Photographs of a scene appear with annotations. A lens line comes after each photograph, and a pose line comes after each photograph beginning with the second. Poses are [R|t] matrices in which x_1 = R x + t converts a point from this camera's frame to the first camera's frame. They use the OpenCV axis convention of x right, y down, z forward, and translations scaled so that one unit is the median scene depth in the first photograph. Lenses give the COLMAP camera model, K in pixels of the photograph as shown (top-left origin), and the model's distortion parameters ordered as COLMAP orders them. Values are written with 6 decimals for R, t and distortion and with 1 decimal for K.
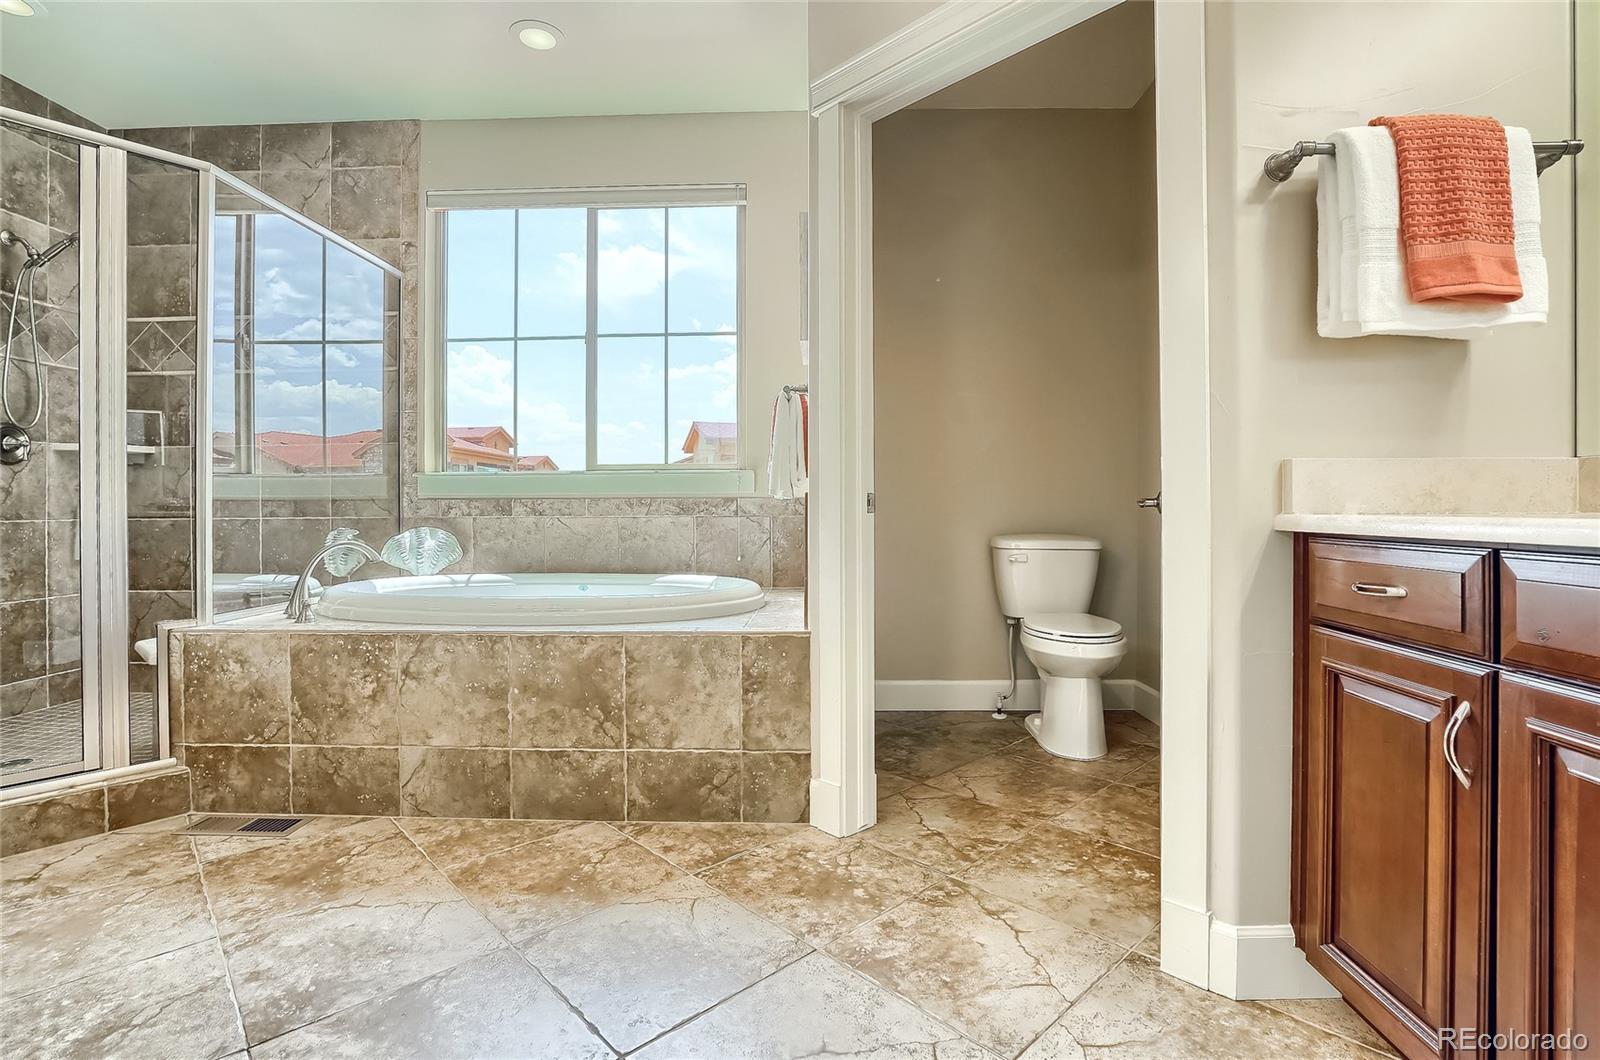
lens RADIAL K [[755.4, 0, 798.1], [0, 755.4, 514.3], [0, 0, 1]] dist [-0.051118, 0.001348]
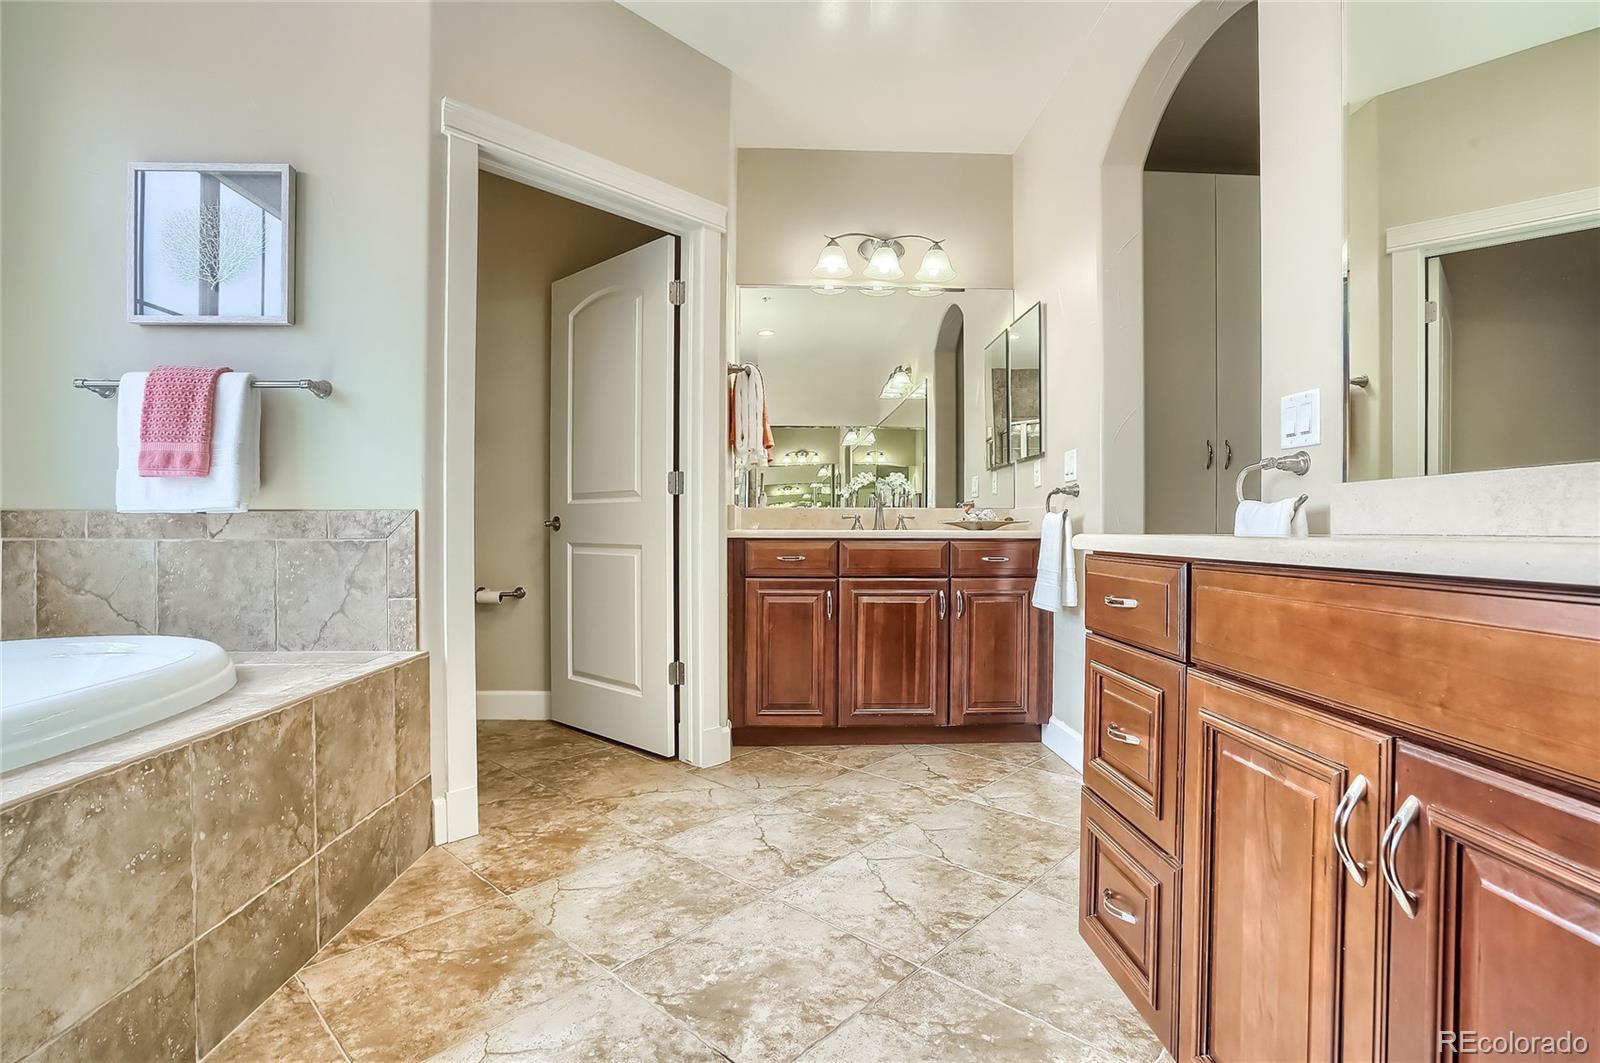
lens RADIAL K [[834.3, 0, 799.7], [0, 834.3, 529.0], [0, 0, 1]] dist [0.000444, 0.002458]
pose [[-0.080237, -0.004648, 0.996765, -1.082677], [0.000139, 0.999989, 0.004674, -0.007361], [-0.996776, 0.000514, -0.080235, 0.594158]]
